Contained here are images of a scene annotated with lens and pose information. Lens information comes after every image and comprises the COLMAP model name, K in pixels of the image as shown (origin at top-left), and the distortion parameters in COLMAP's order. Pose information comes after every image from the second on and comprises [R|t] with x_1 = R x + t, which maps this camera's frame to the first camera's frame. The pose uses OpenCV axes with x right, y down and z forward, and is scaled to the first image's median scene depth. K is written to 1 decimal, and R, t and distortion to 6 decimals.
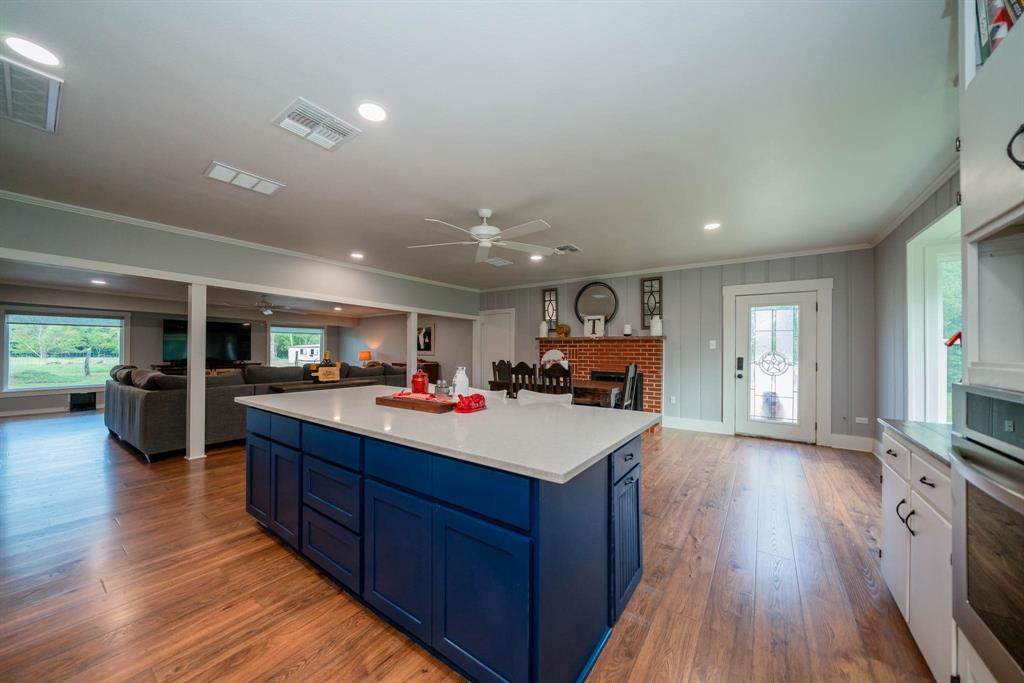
lens RADIAL K [[354.5, 0, 510.0], [0, 354.5, 347.4], [0, 0, 1]] dist [-0.001470, -0.000141]
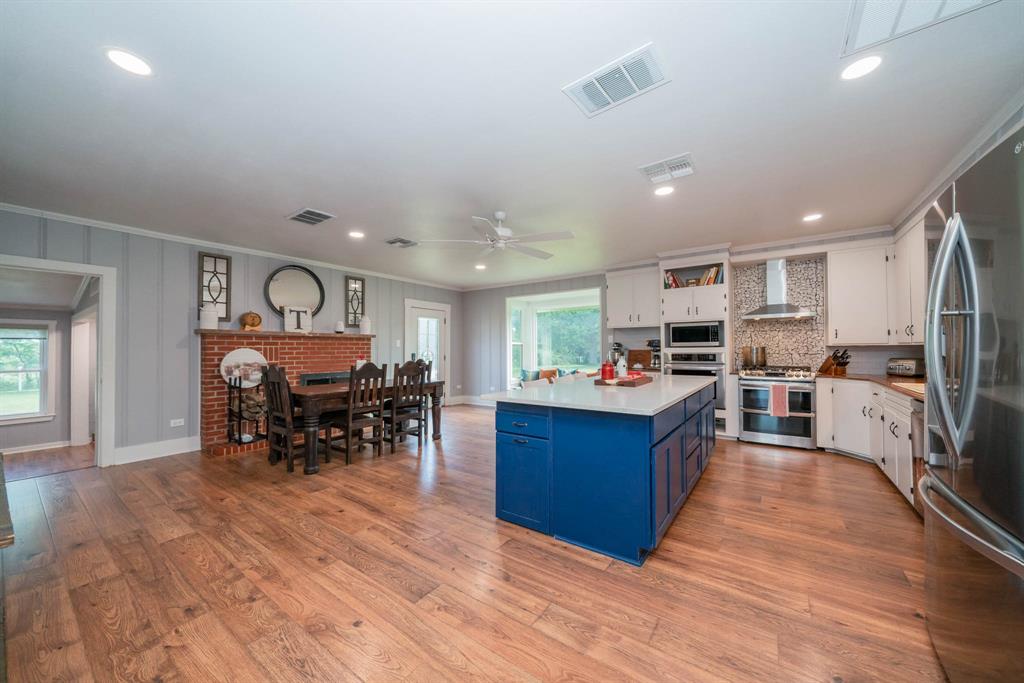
lens RADIAL K [[369.5, 0, 509.7], [0, 369.5, 340.5], [0, 0, 1]] dist [0.000396, 0.000014]
pose [[0.002753, 0.018132, 0.999832, -0.827425], [0.001461, 0.999834, -0.018136, 0.006826], [-0.999995, 0.001511, 0.002726, 0.692065]]
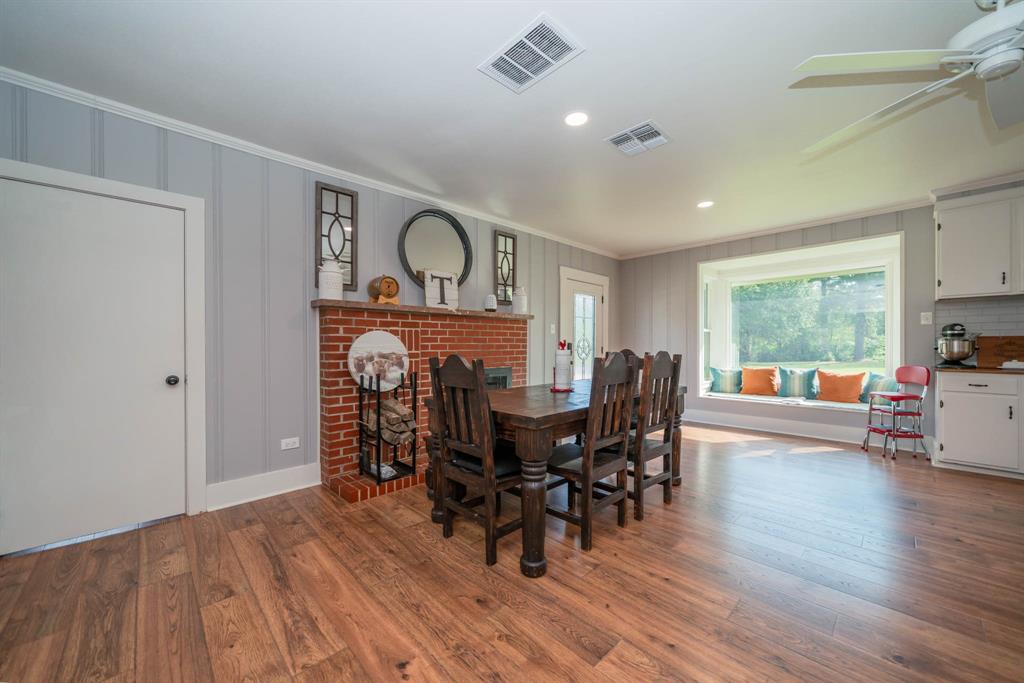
lens RADIAL K [[382.2, 0, 512.0], [0, 382.2, 341.5], [0, 0, 1]] dist [-0.000083, -0.000148]
pose [[0.177811, 0.001893, 0.984063, -0.446240], [-0.000574, 0.999998, -0.001820, 0.029151], [-0.984065, -0.000241, 0.177811, 1.064482]]
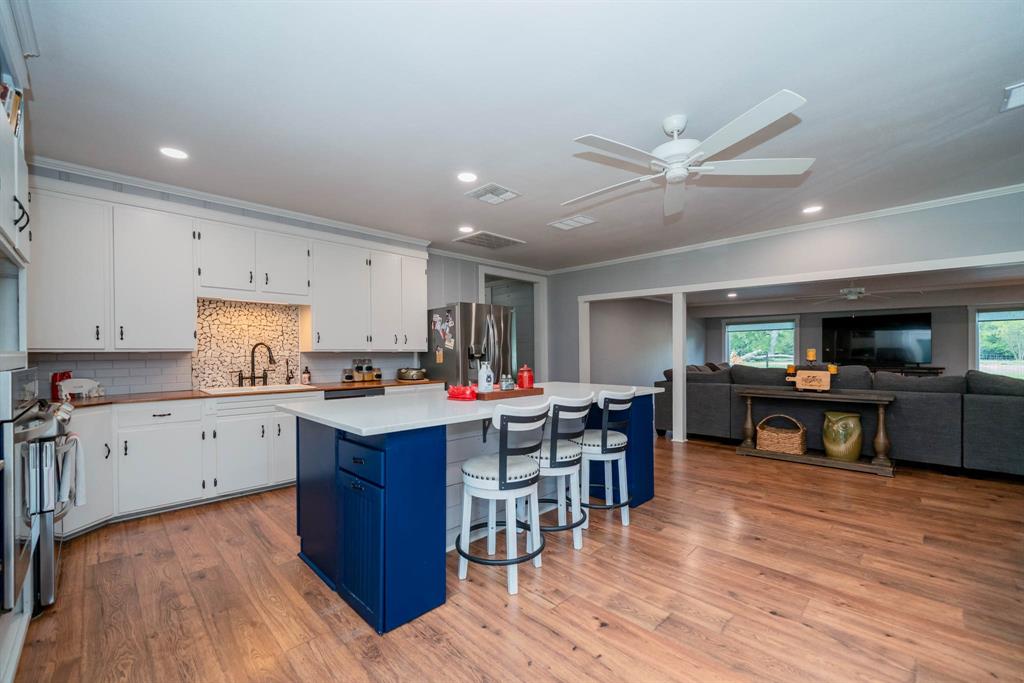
lens RADIAL K [[422.6, 0, 512.2], [0, 422.6, 356.5], [0, 0, 1]] dist [0.002813, 0.000221]
pose [[-0.167749, 0.004545, -0.985819, 0.508378], [0.013500, 0.999906, 0.002313, 0.017433], [0.985737, -0.012921, -0.167794, 0.599066]]
